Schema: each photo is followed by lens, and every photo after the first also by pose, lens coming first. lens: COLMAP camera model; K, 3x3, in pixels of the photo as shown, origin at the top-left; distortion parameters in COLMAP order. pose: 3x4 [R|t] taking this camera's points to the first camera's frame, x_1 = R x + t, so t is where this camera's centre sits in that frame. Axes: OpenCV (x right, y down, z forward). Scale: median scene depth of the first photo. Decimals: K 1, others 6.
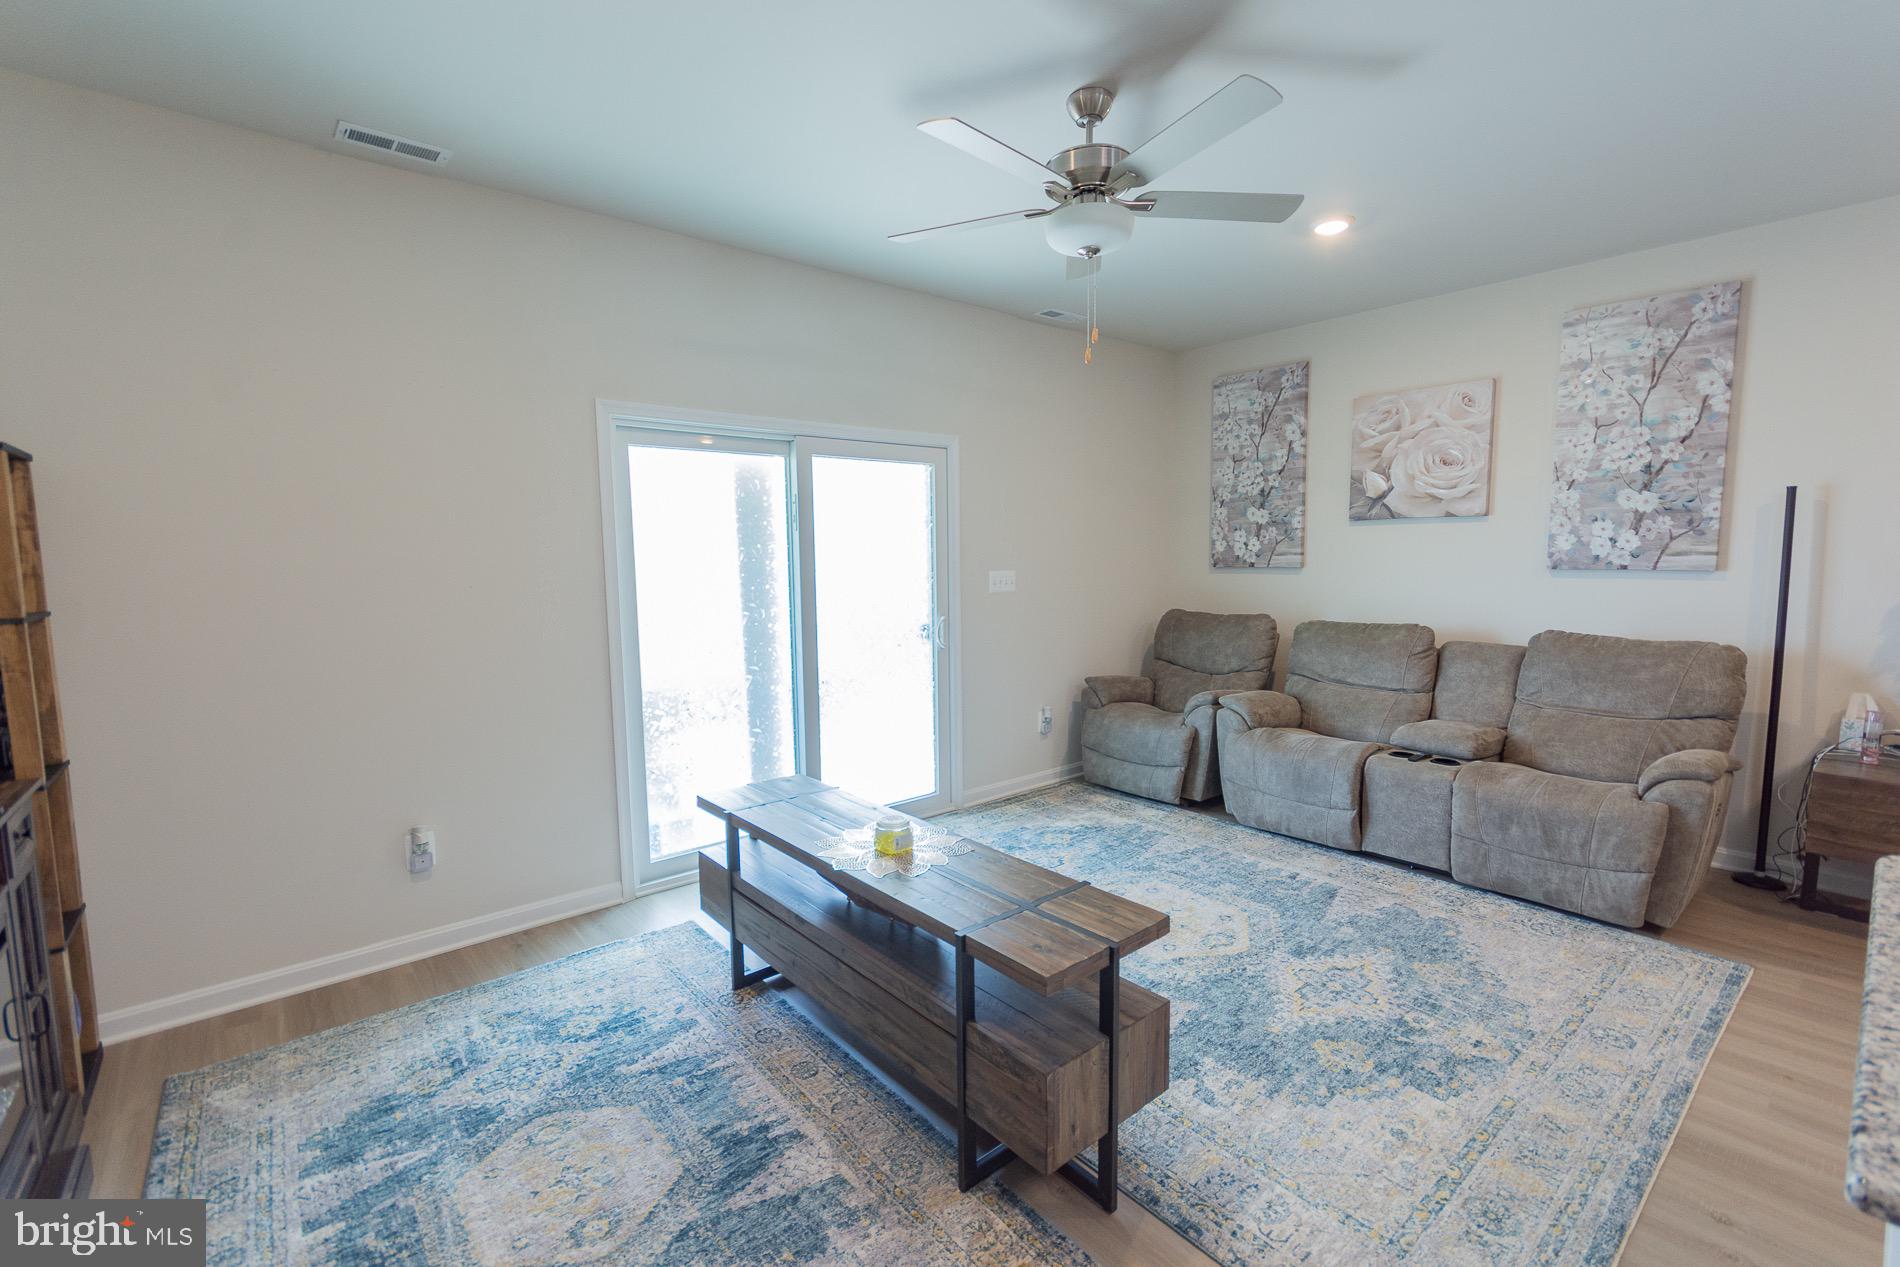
lens RADIAL K [[833.3, 0, 949.6], [0, 833.3, 638.6], [0, 0, 1]] dist [0.006456, -0.000242]
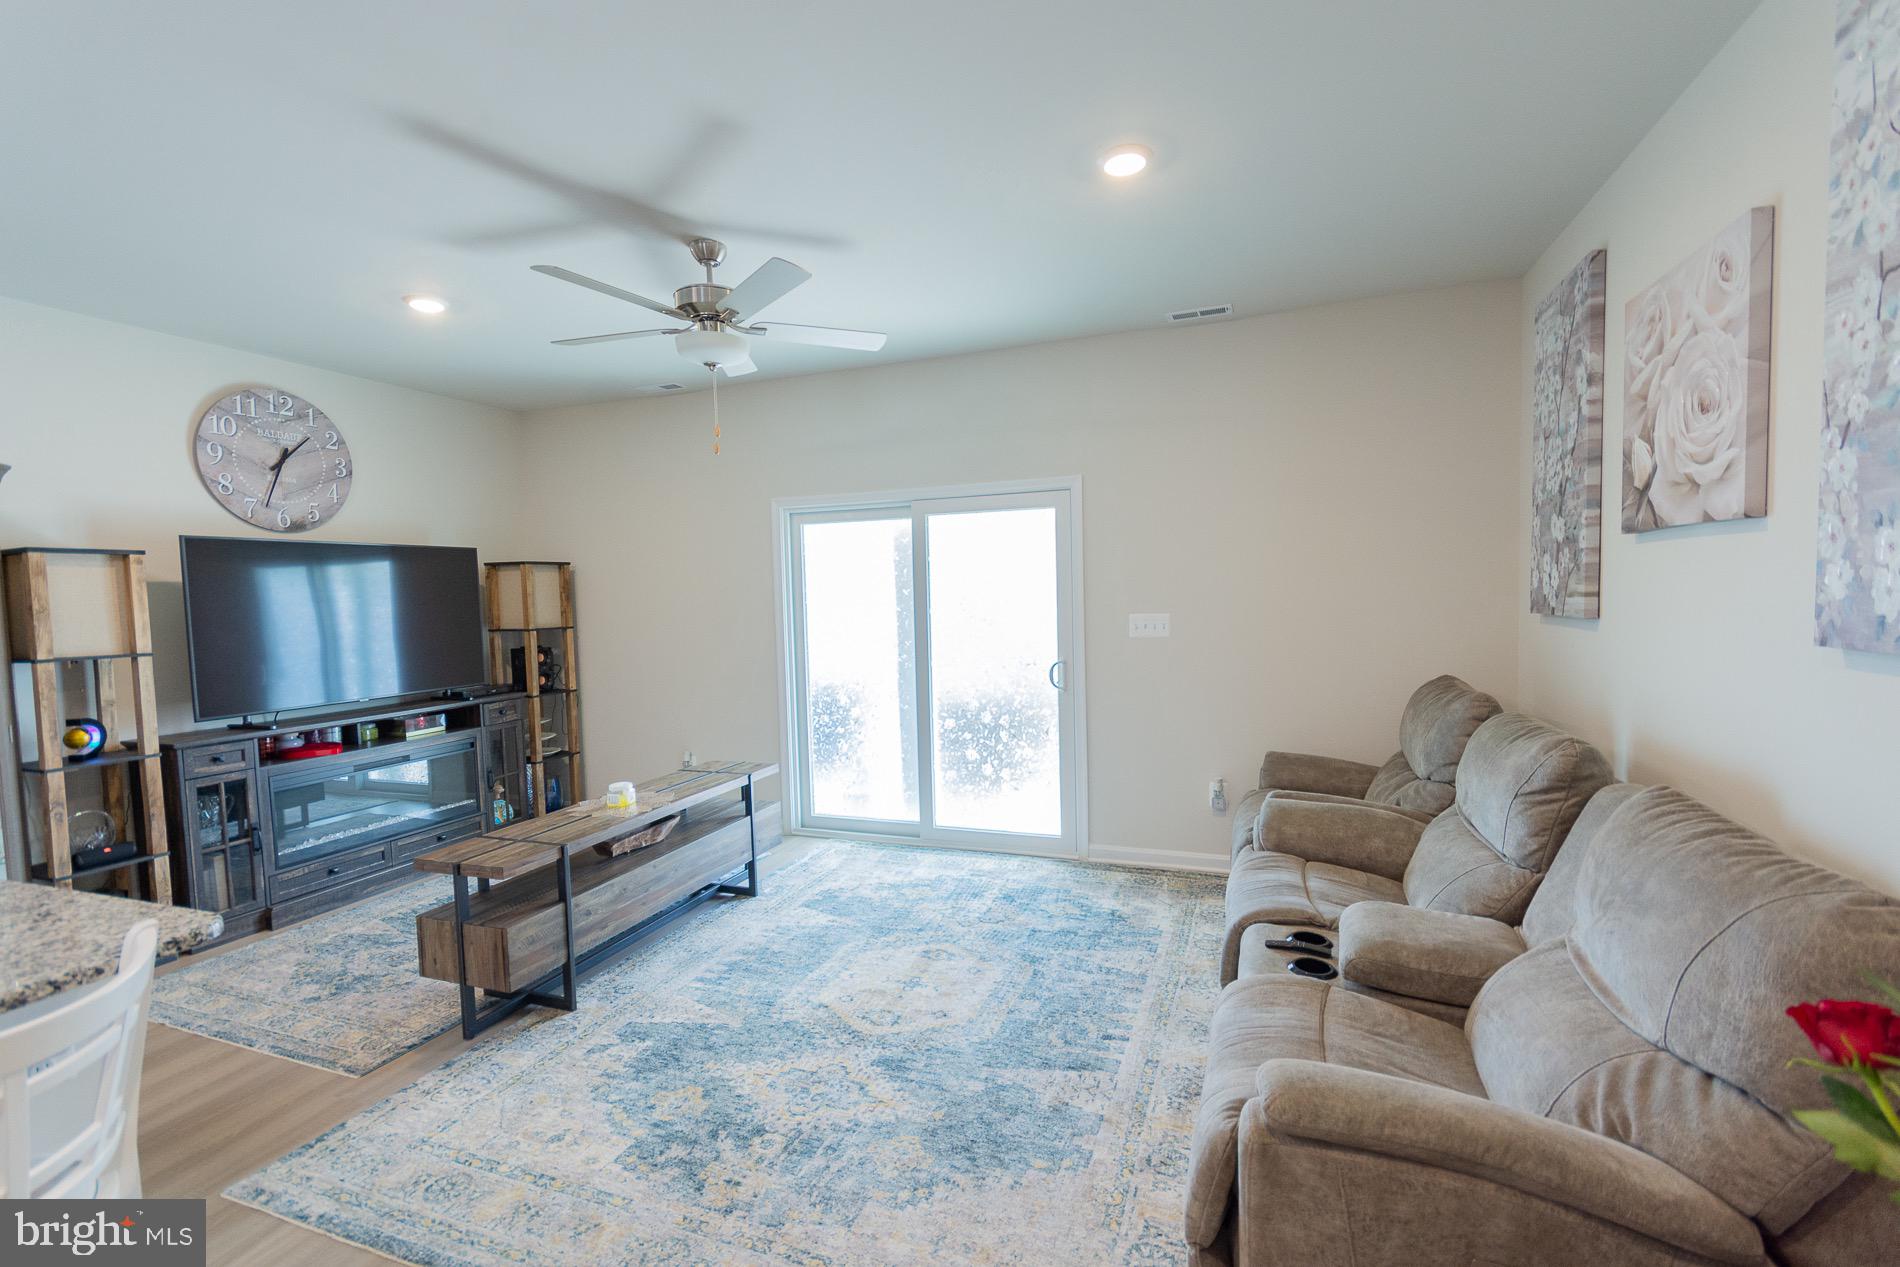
lens RADIAL K [[833.3, 0, 949.6], [0, 833.3, 638.6], [0, 0, 1]] dist [0.006456, -0.000242]
pose [[0.485812, 0.049916, -0.872637, 0.899341], [-0.067638, 0.997521, 0.019404, -0.069031], [0.871443, 0.049597, 0.487984, 0.455072]]
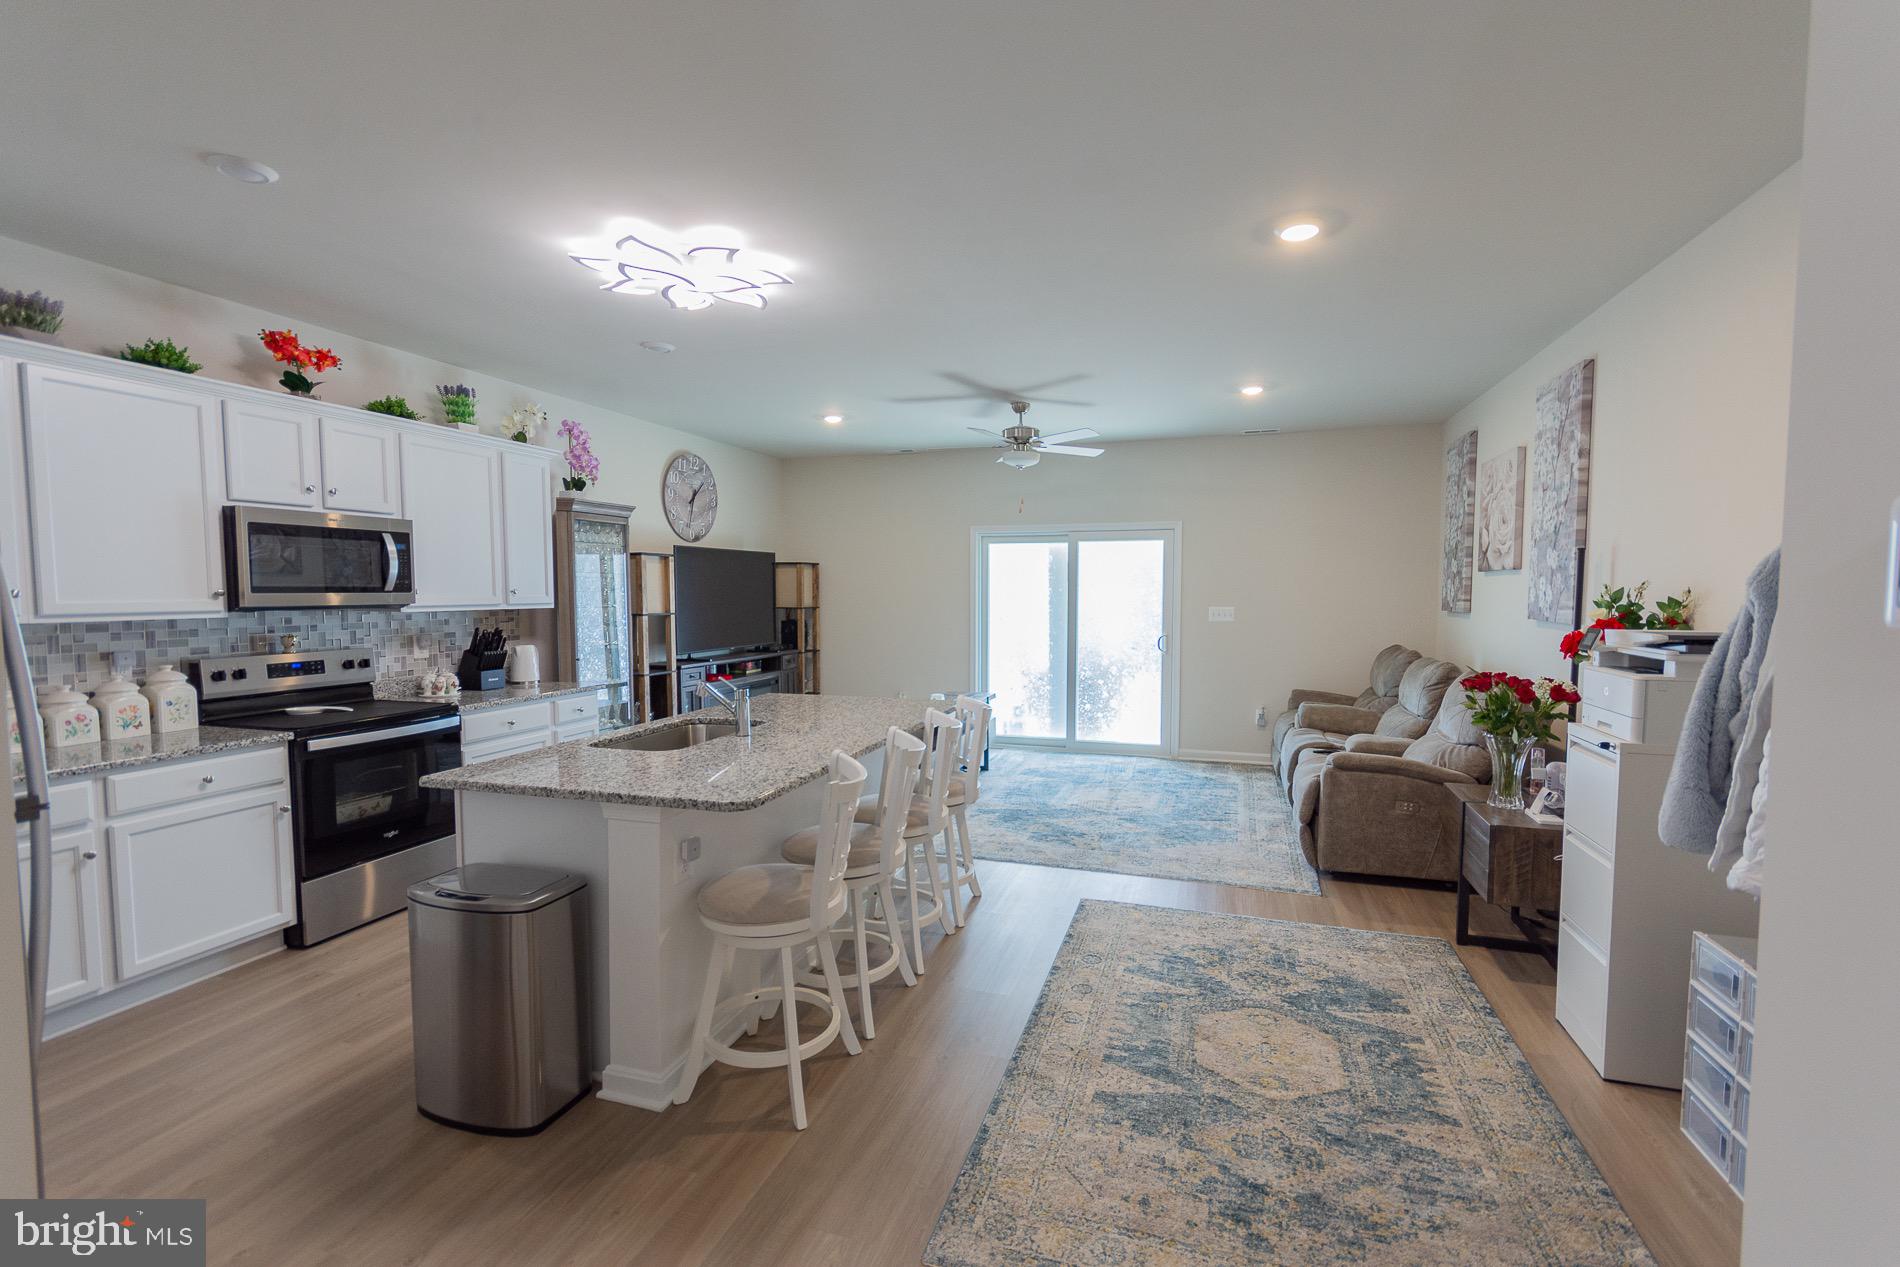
lens RADIAL K [[850.9, 0, 945.7], [0, 850.9, 639.0], [0, 0, 1]] dist [0.003355, 0.000030]
pose [[0.522101, 0.062974, -0.850556, 1.321228], [-0.093479, 0.995487, 0.016324, -0.004518], [0.847746, 0.070986, 0.525631, -0.242853]]
